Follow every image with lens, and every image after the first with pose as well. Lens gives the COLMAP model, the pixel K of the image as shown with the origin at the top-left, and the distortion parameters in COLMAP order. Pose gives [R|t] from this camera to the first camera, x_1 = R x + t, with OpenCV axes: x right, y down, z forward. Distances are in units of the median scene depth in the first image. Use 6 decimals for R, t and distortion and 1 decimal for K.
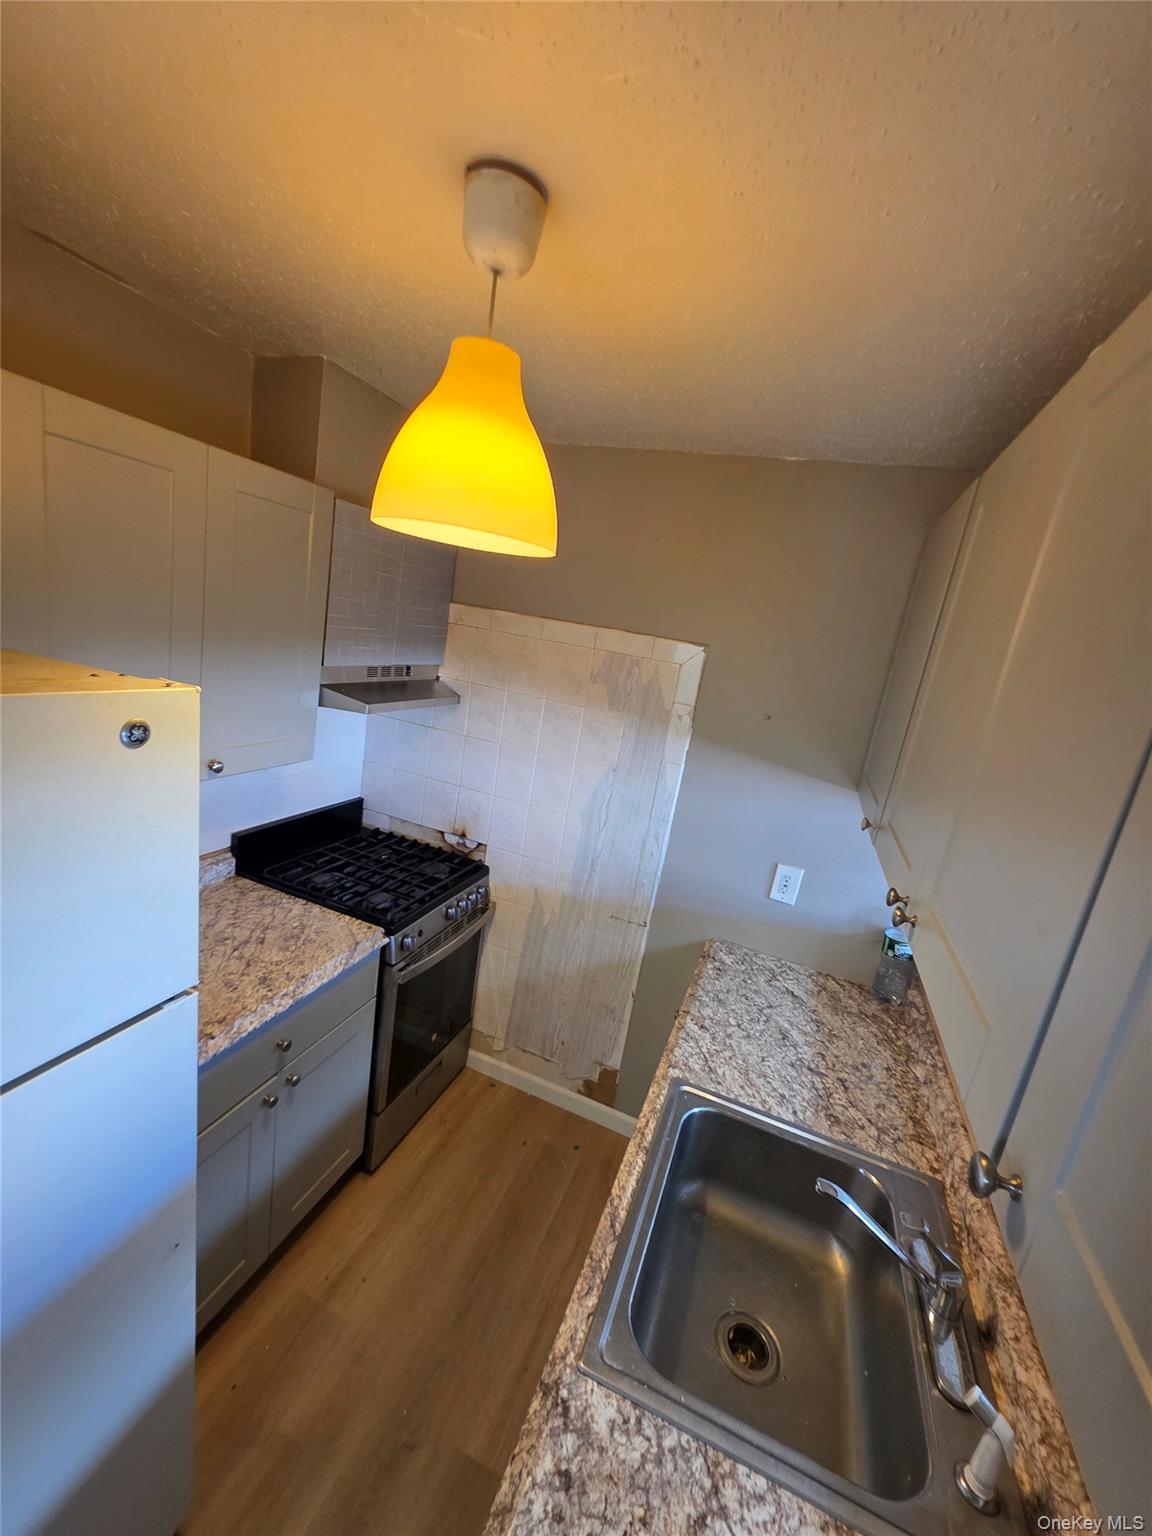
lens RADIAL K [[612.6, 0, 578.8], [0, 612.6, 769.2], [0, 0, 1]] dist [0.003418, -0.000819]
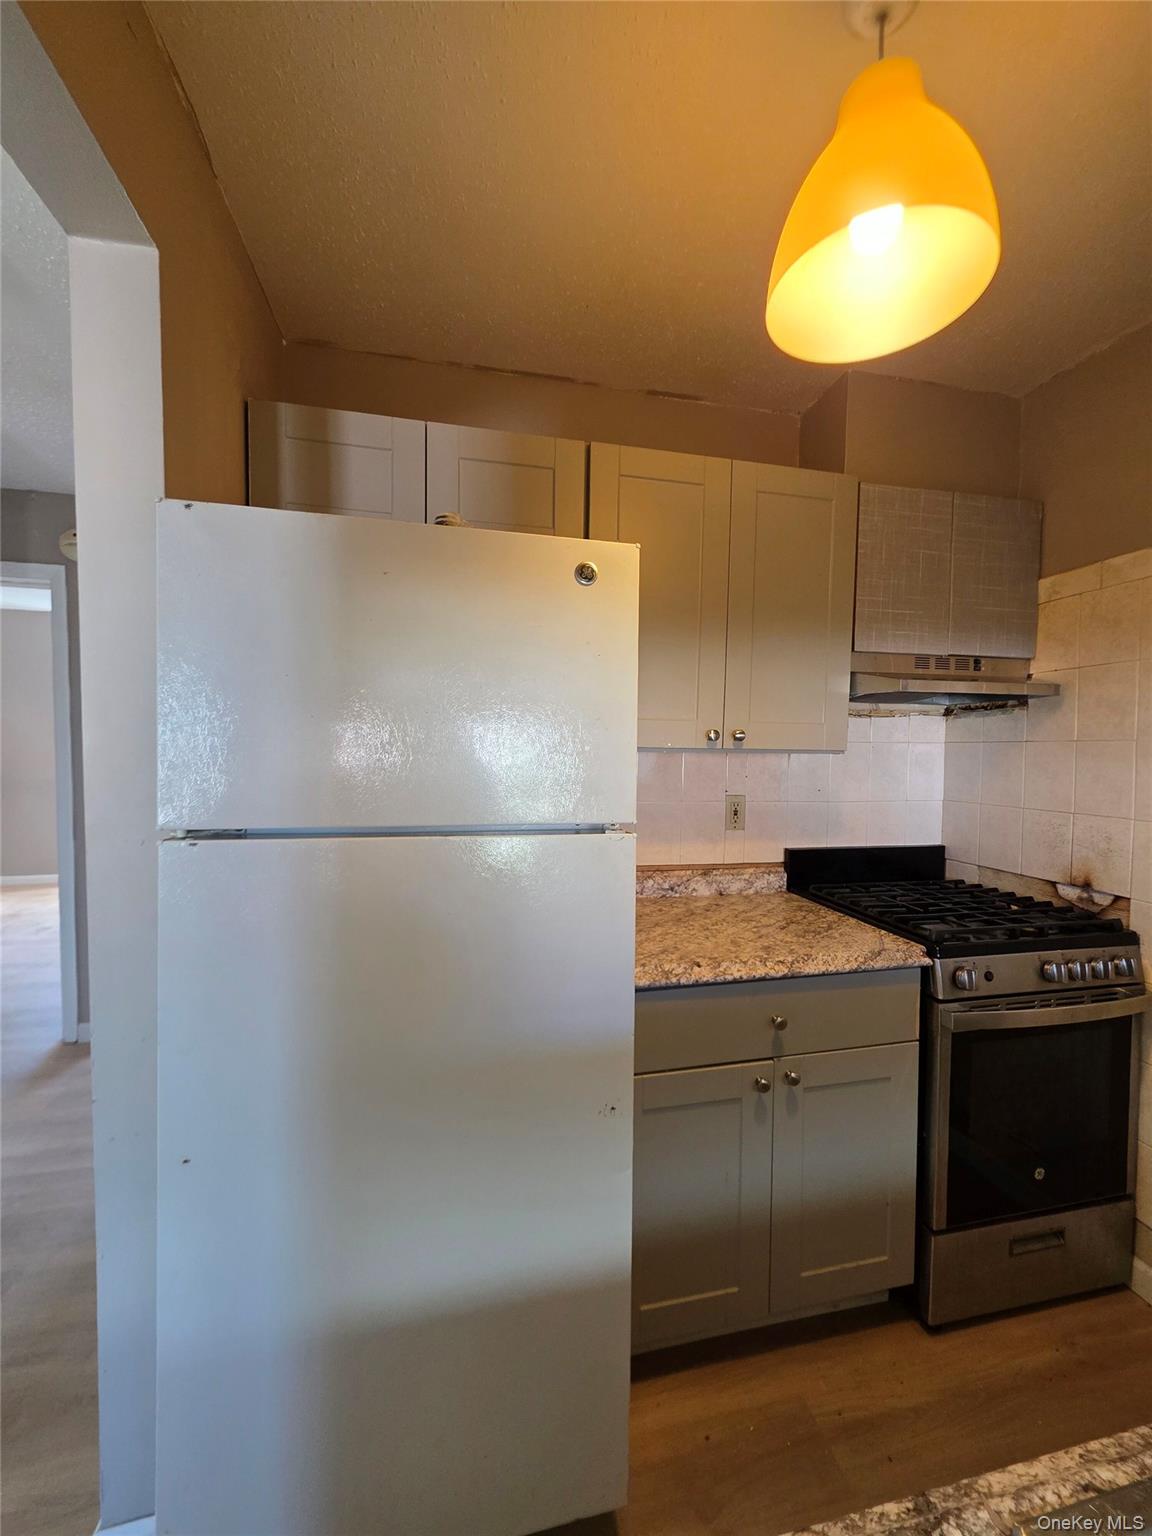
lens RADIAL K [[612.6, 0, 578.4], [0, 612.6, 760.7], [0, 0, 1]] dist [0.003418, -0.000819]
pose [[0.549877, -0.124907, -0.825853, 0.101995], [-0.116090, 0.967729, -0.223661, 0.230405], [0.827138, 0.218860, 0.517632, 0.159892]]
